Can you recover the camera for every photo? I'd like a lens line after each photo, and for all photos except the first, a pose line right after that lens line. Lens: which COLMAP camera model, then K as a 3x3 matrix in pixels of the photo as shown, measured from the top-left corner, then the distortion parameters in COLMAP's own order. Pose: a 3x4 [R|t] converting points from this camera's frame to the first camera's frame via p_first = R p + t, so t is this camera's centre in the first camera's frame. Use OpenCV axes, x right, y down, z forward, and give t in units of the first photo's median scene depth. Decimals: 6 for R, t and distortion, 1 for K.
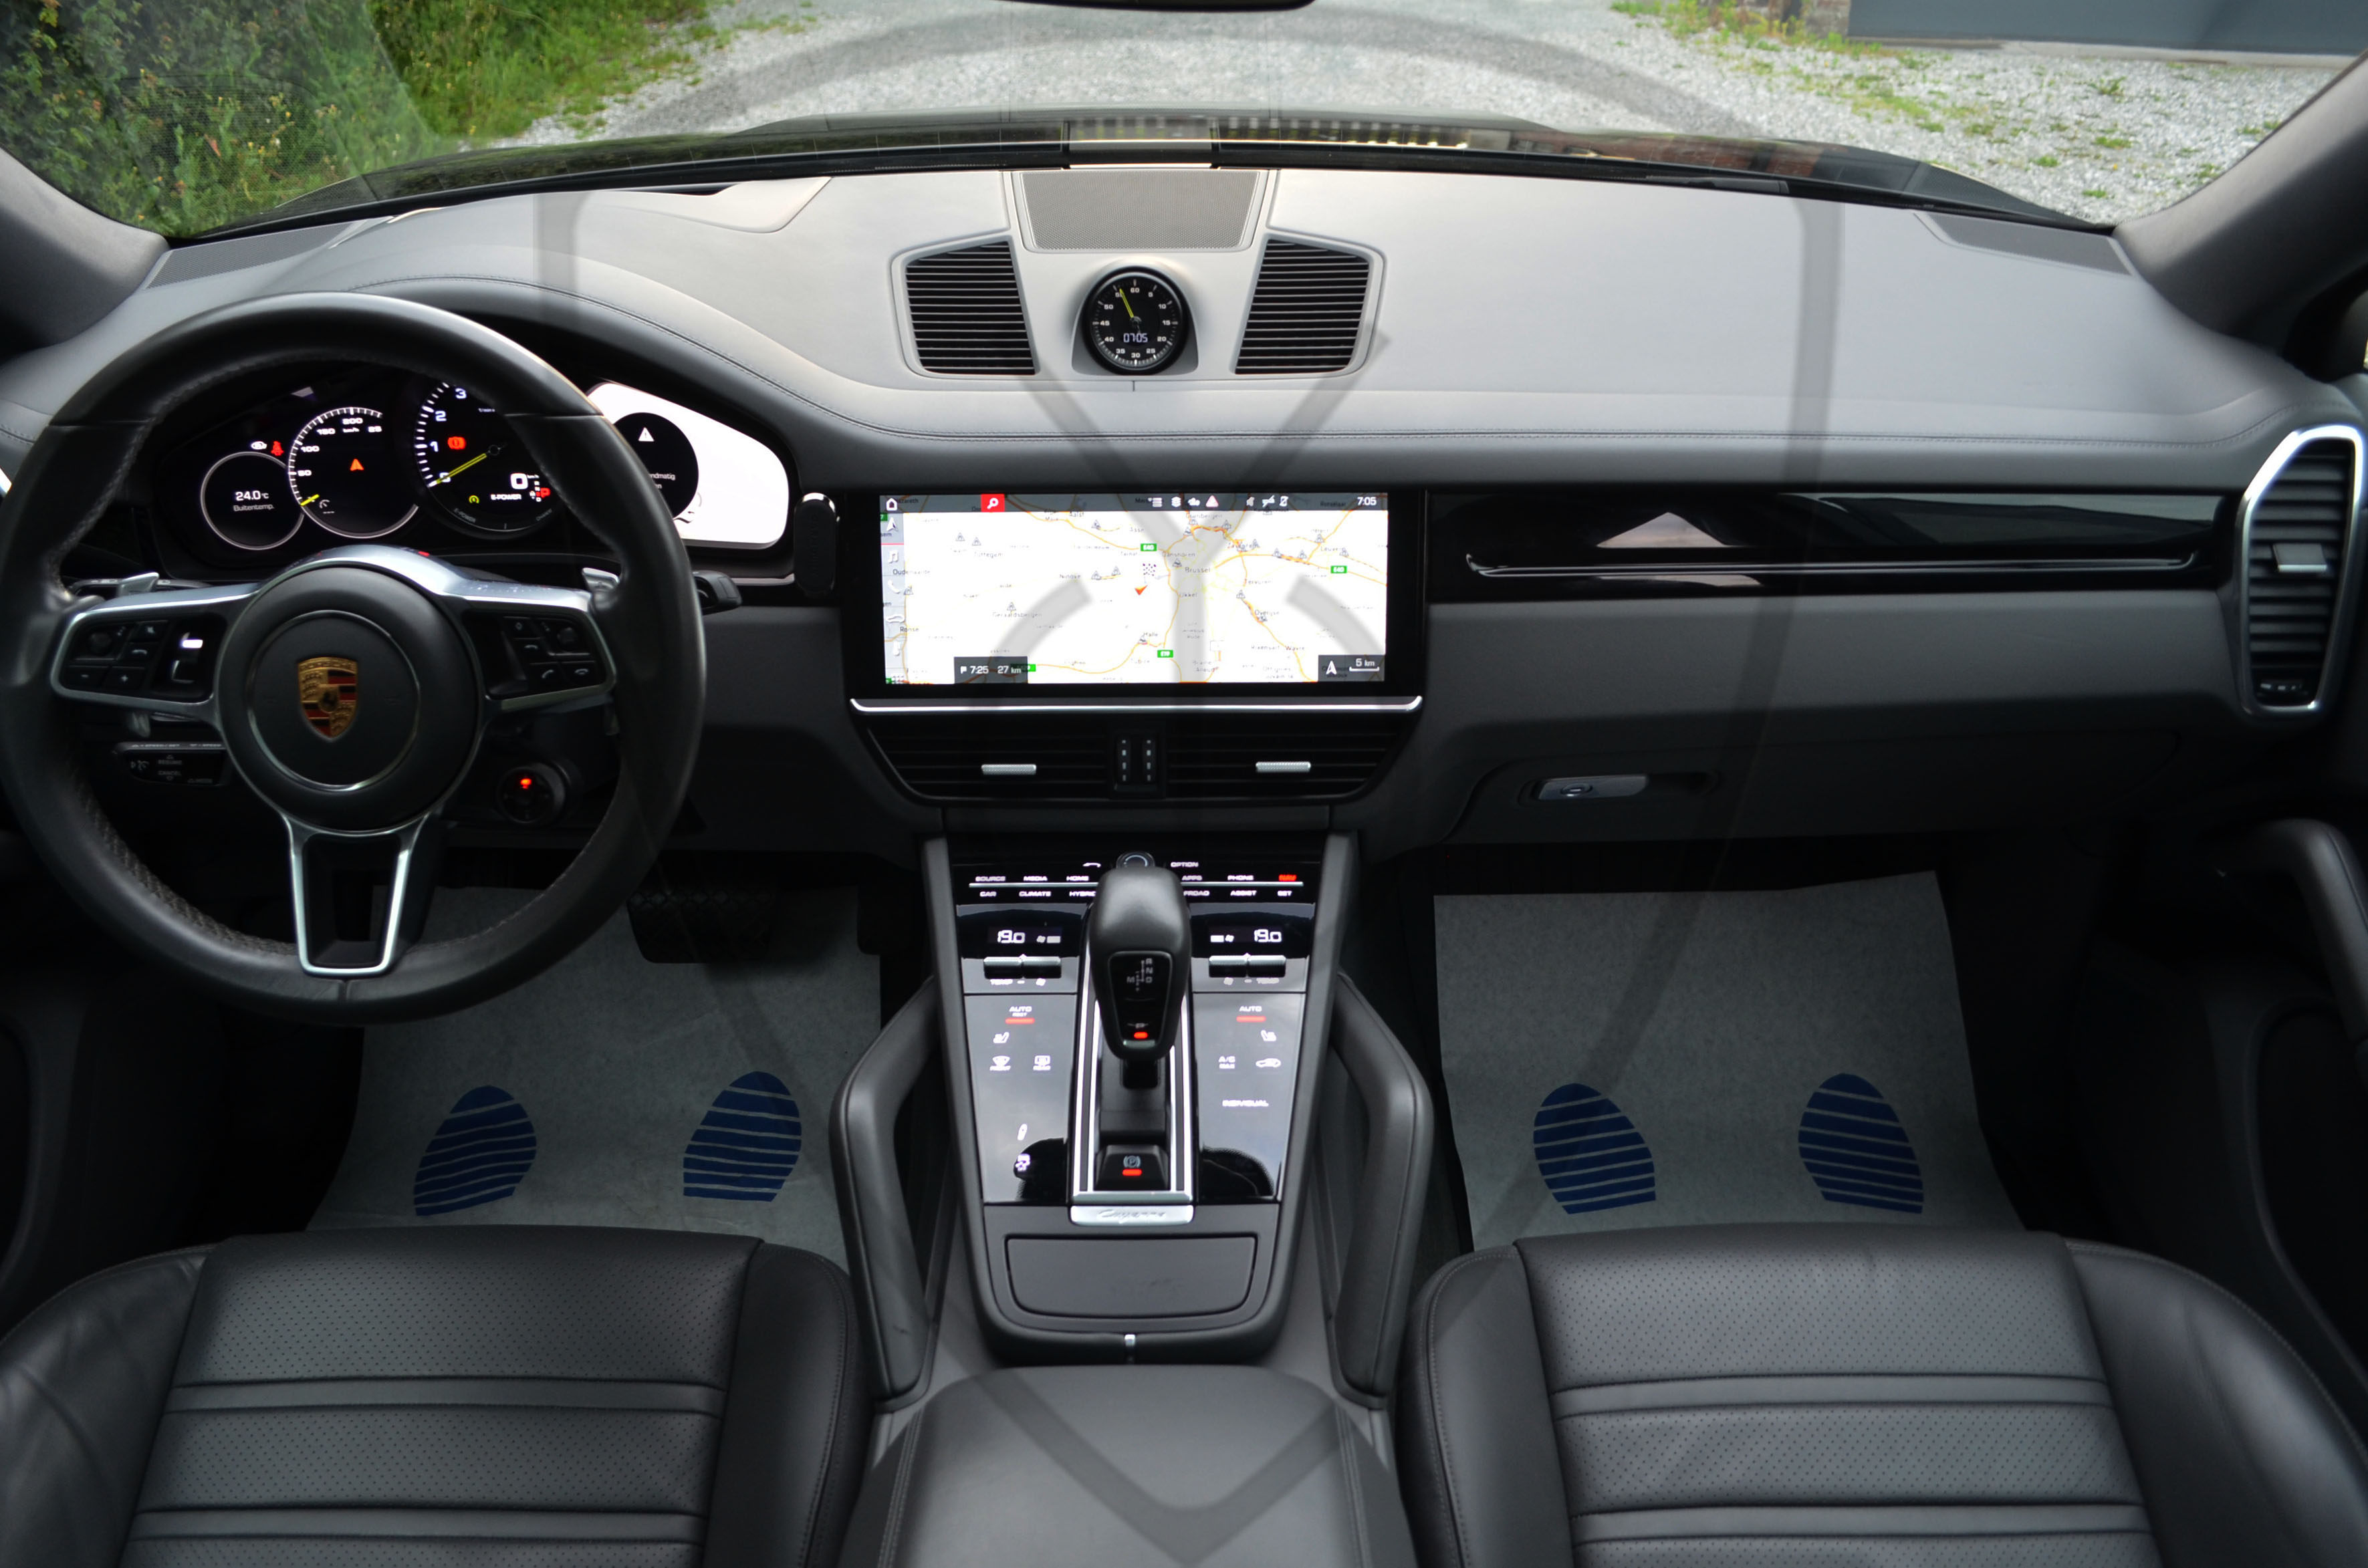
lens RADIAL K [[1946.8, 0, 1184.0], [0, 1946.8, 784.0], [0, 0, 1]] dist [-0.085859, 0.003052]
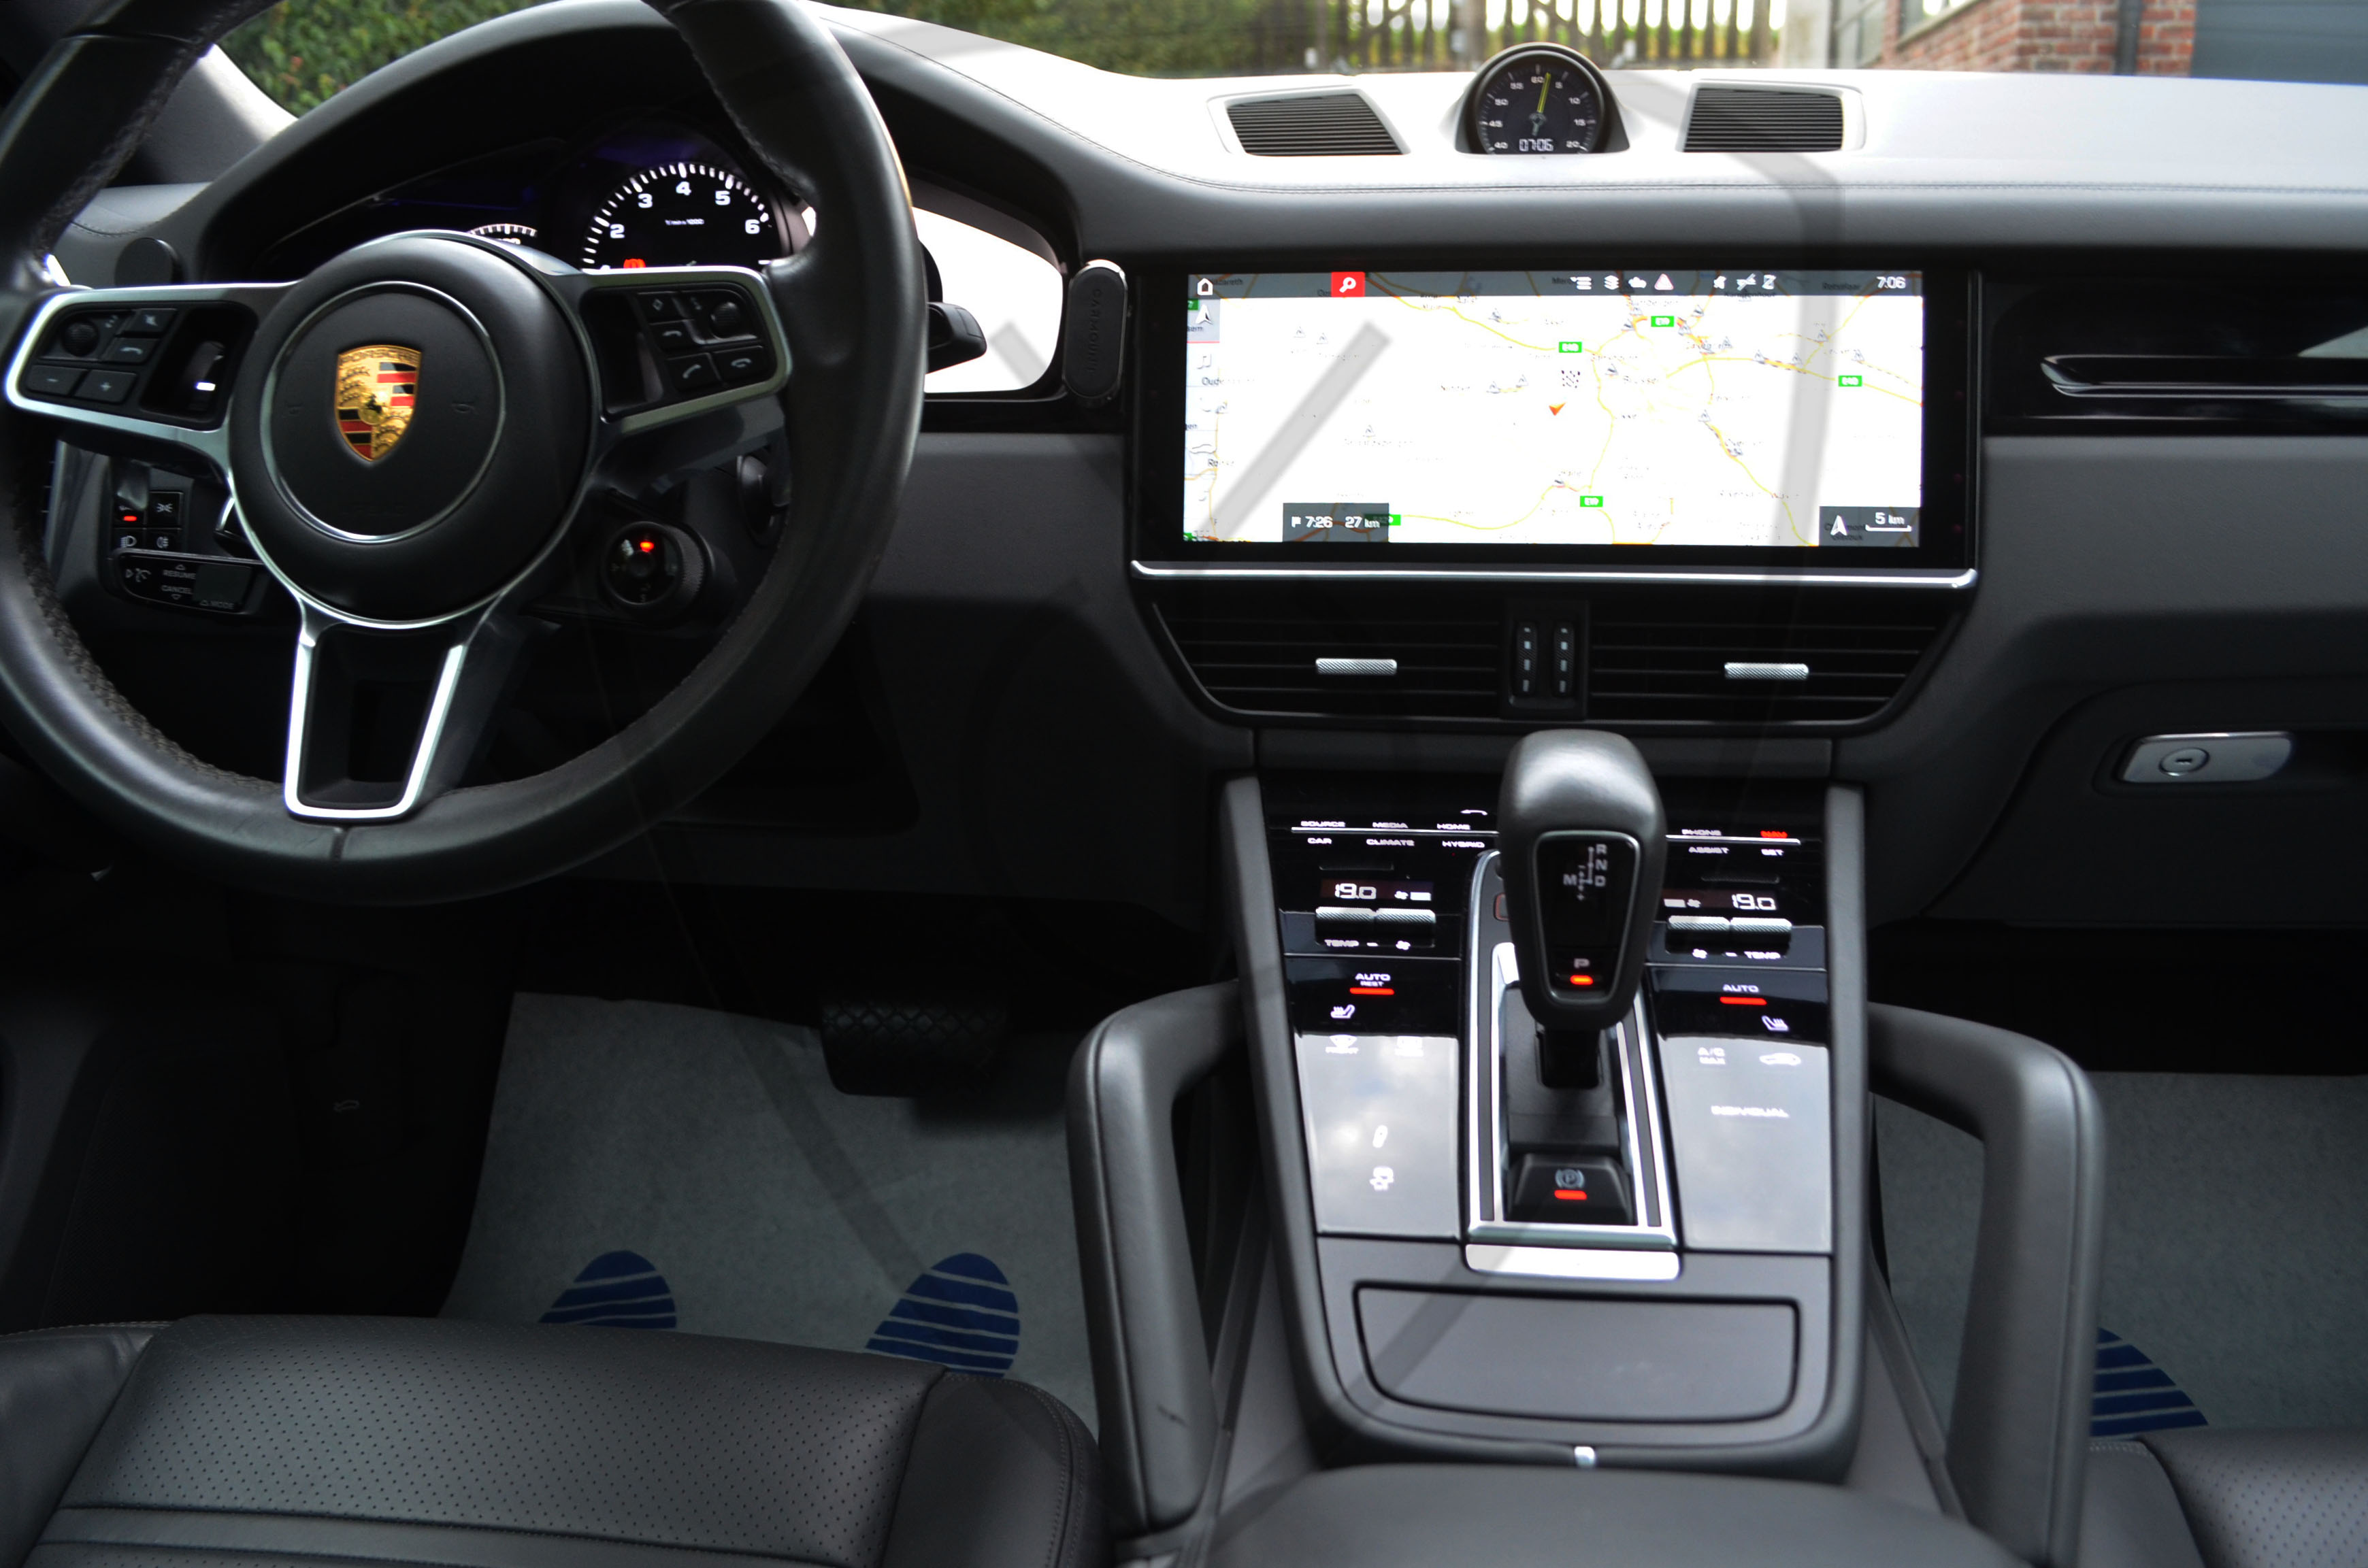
lens RADIAL K [[1970.9, 0, 1178.6], [0, 1970.9, 789.1], [0, 0, 1]] dist [-0.088019, 0.016864]
pose [[0.990727, 0.024703, -0.133603, -0.059238], [-0.051011, 0.979026, -0.197247, 0.176519], [0.125928, 0.202233, 0.971208, 0.335252]]
